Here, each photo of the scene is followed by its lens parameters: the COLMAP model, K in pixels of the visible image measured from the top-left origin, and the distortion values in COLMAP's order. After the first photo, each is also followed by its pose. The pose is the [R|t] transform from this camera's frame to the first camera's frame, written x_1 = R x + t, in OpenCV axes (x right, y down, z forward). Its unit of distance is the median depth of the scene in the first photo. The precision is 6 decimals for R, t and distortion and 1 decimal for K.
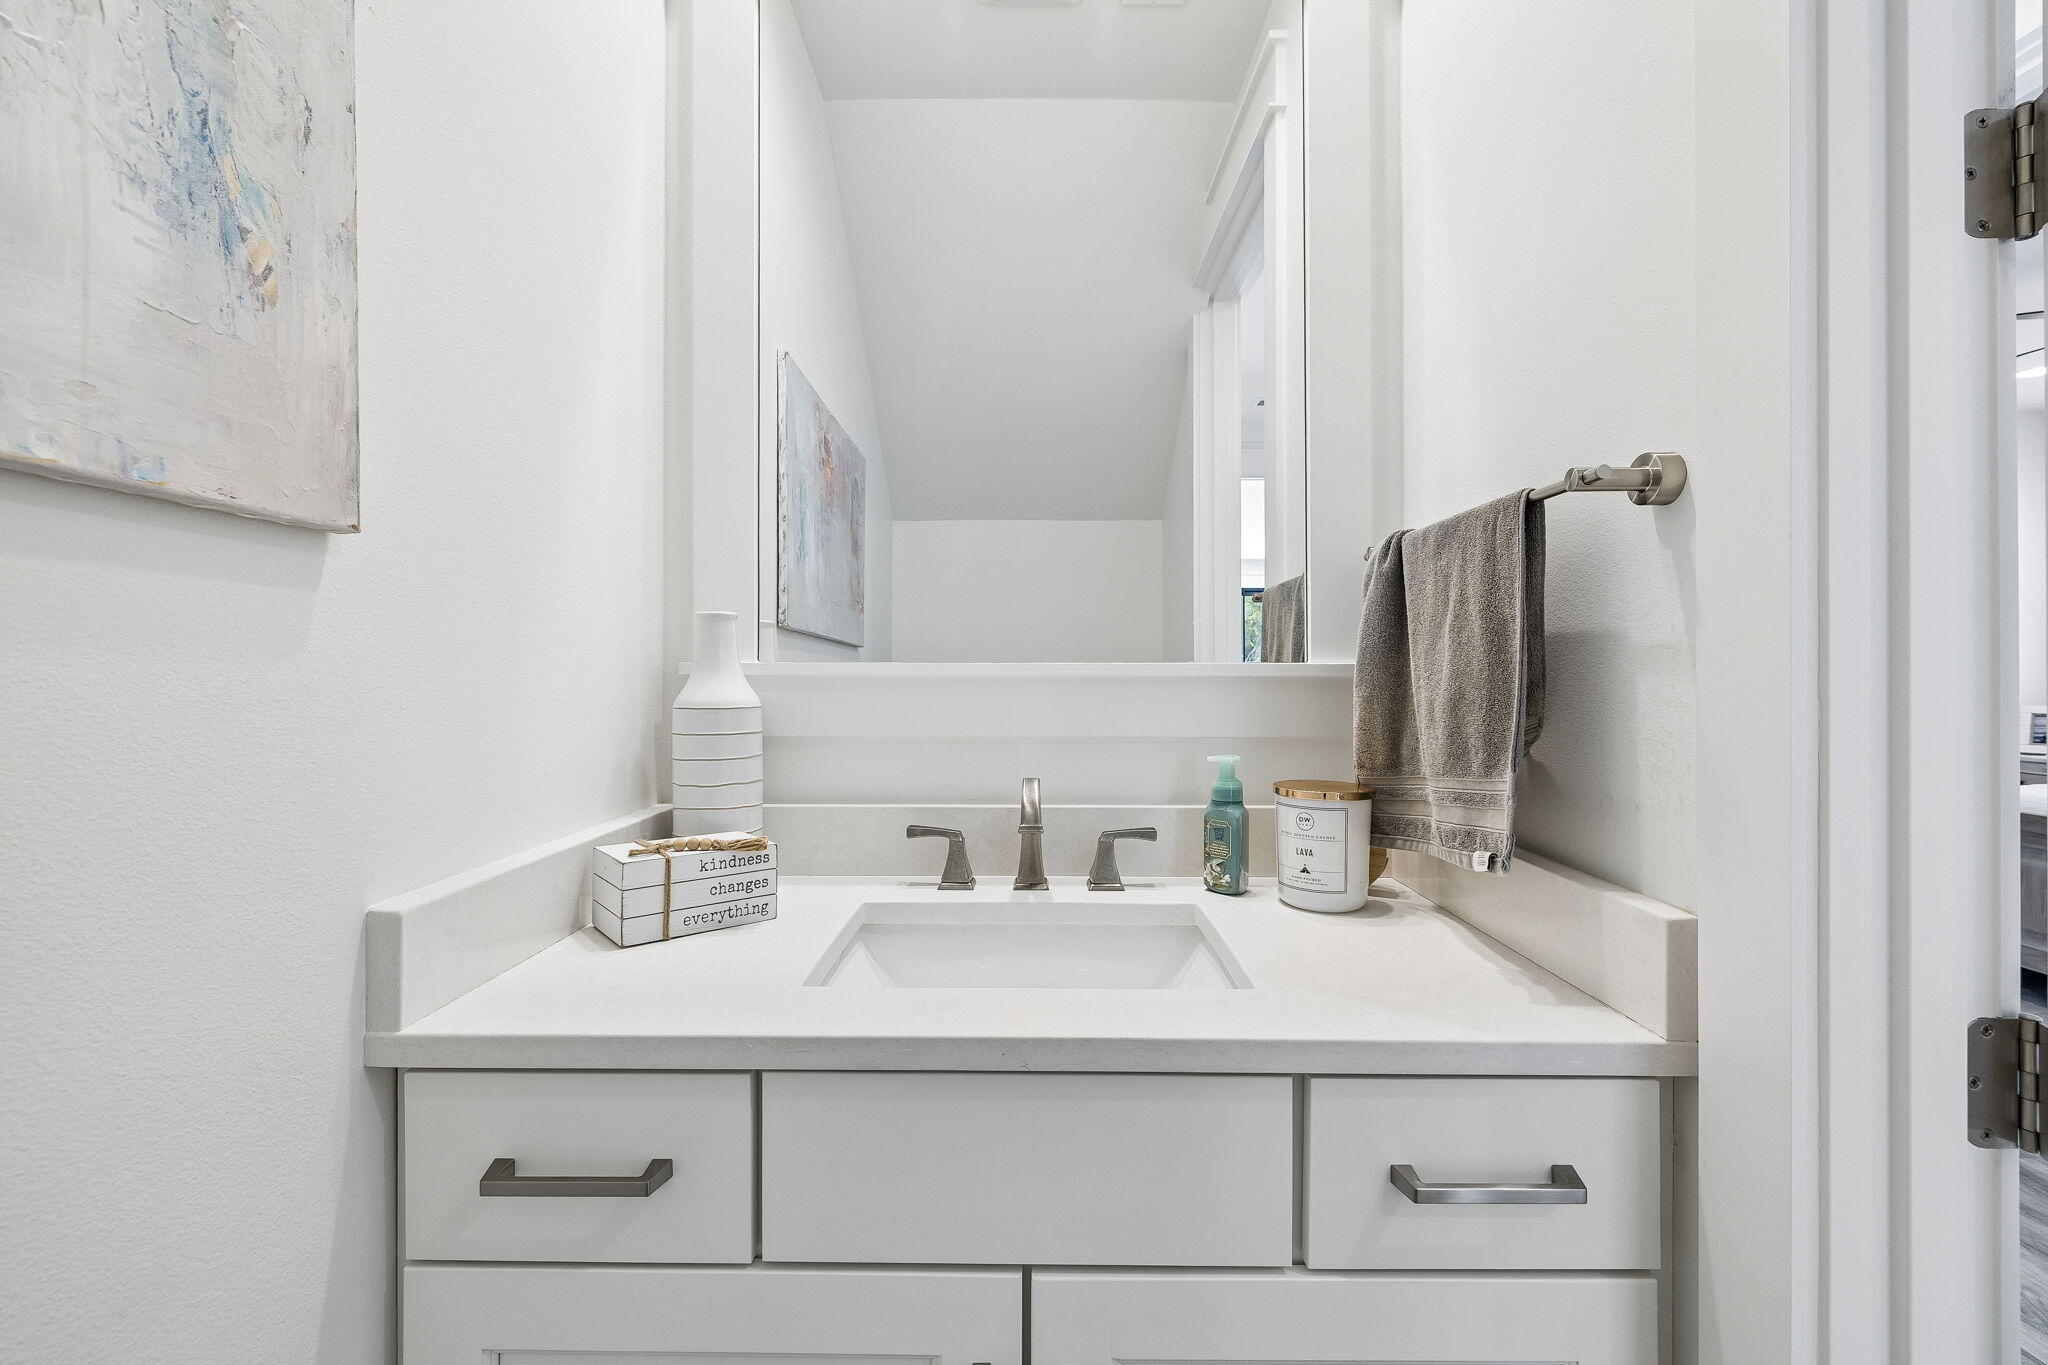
lens RADIAL K [[860.4, 0, 1022.5], [0, 860.4, 672.7], [0, 0, 1]] dist [0.000916, 0.000072]
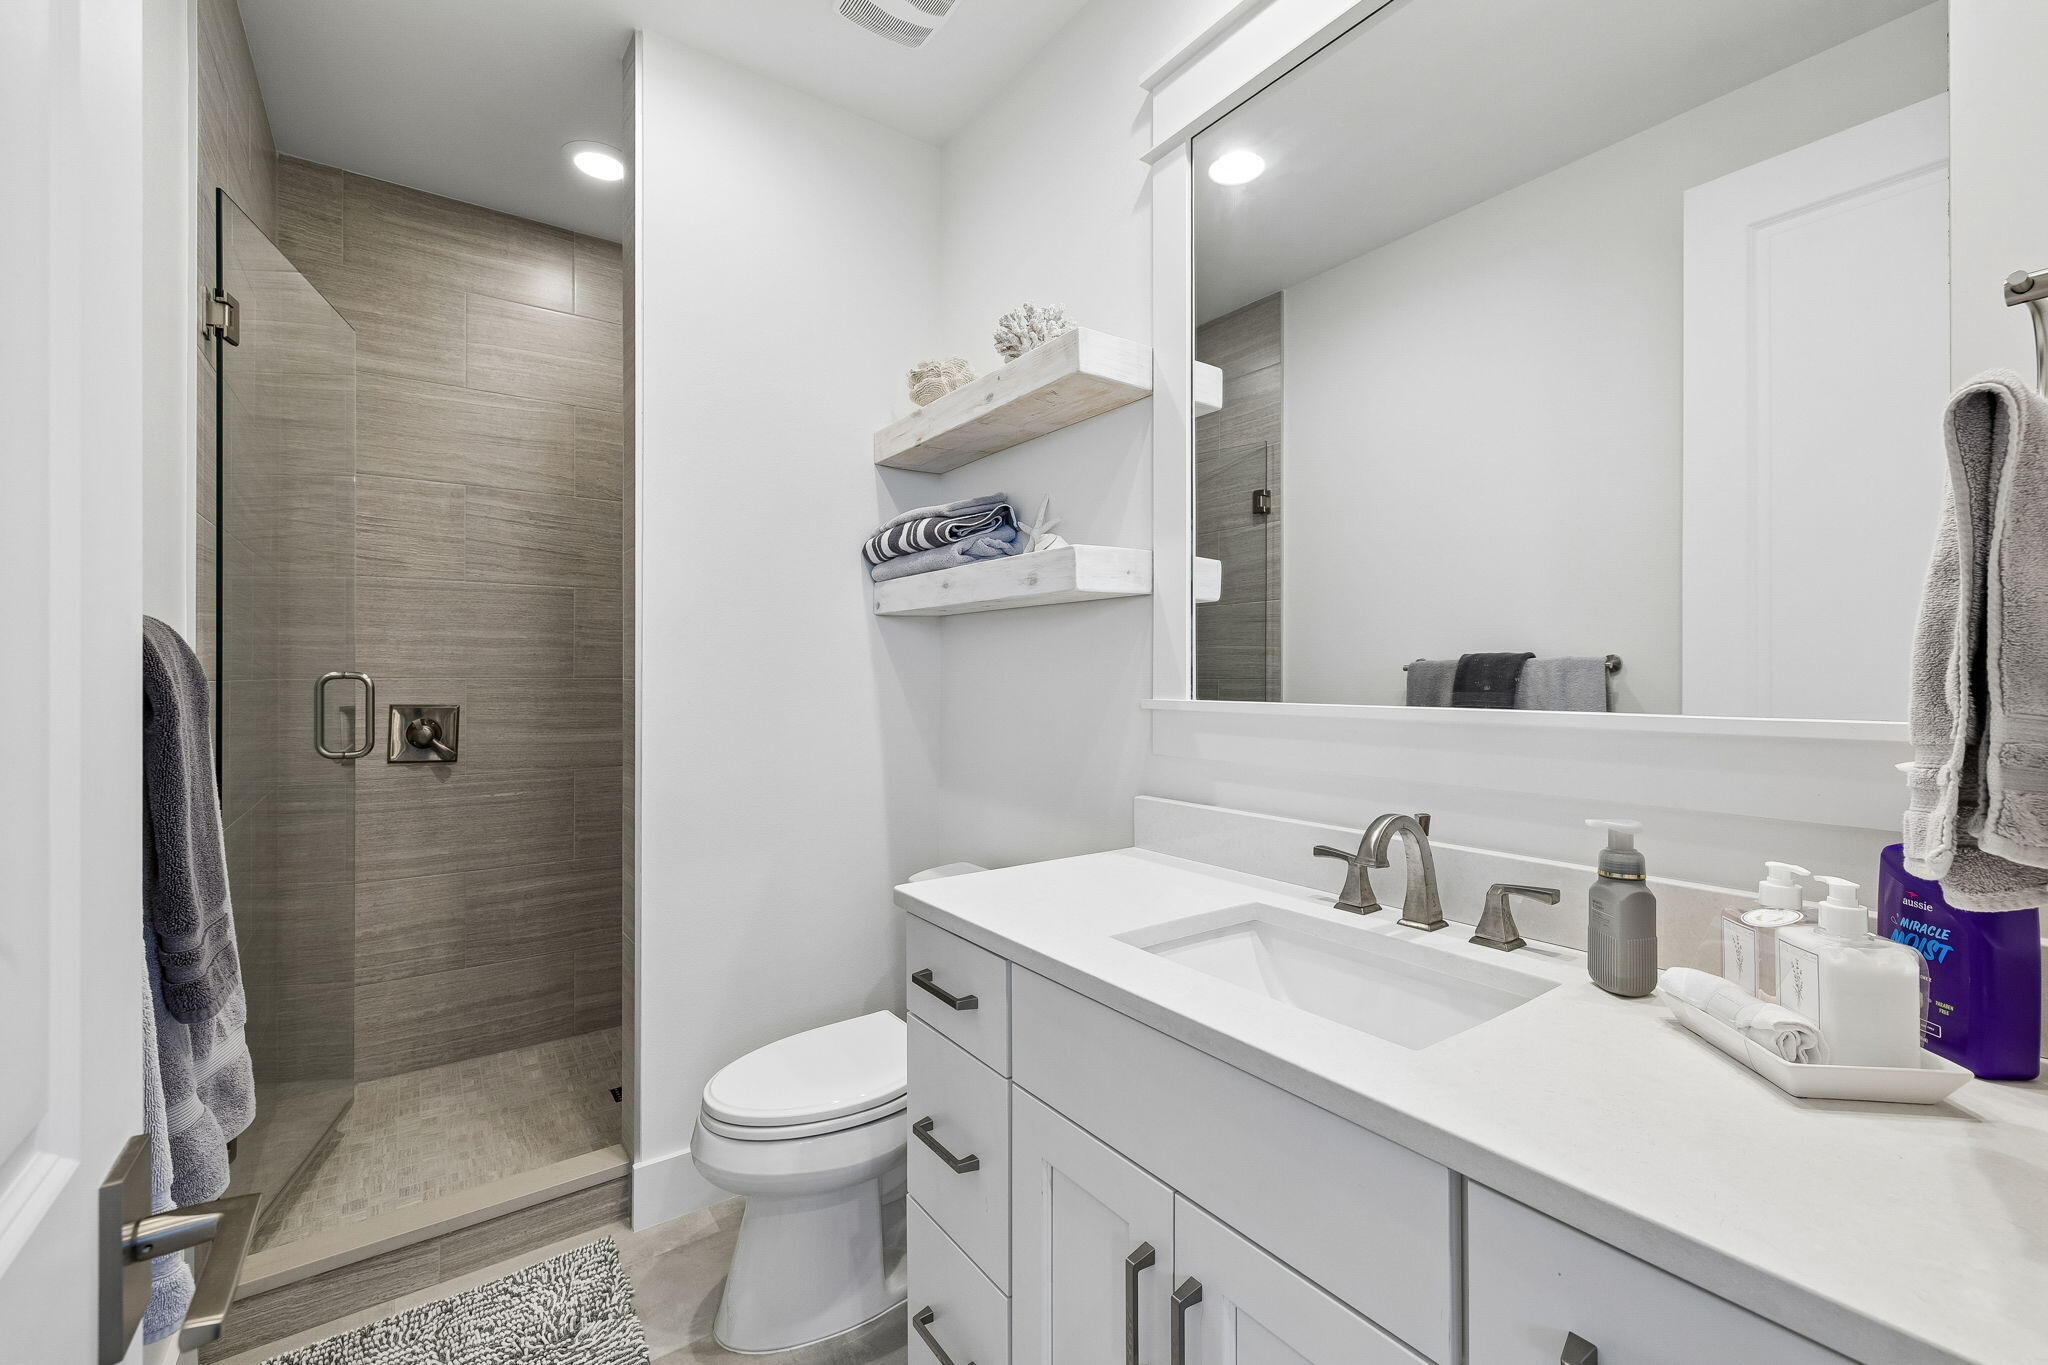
lens RADIAL K [[860.4, 0, 1022.5], [0, 860.4, 672.7], [0, 0, 1]] dist [0.000916, 0.000072]
pose [[0.587979, -0.007425, -0.808842, 0.560549], [0.002731, 0.999970, -0.007194, -0.041281], [0.808871, 0.002021, 0.587982, 0.028620]]
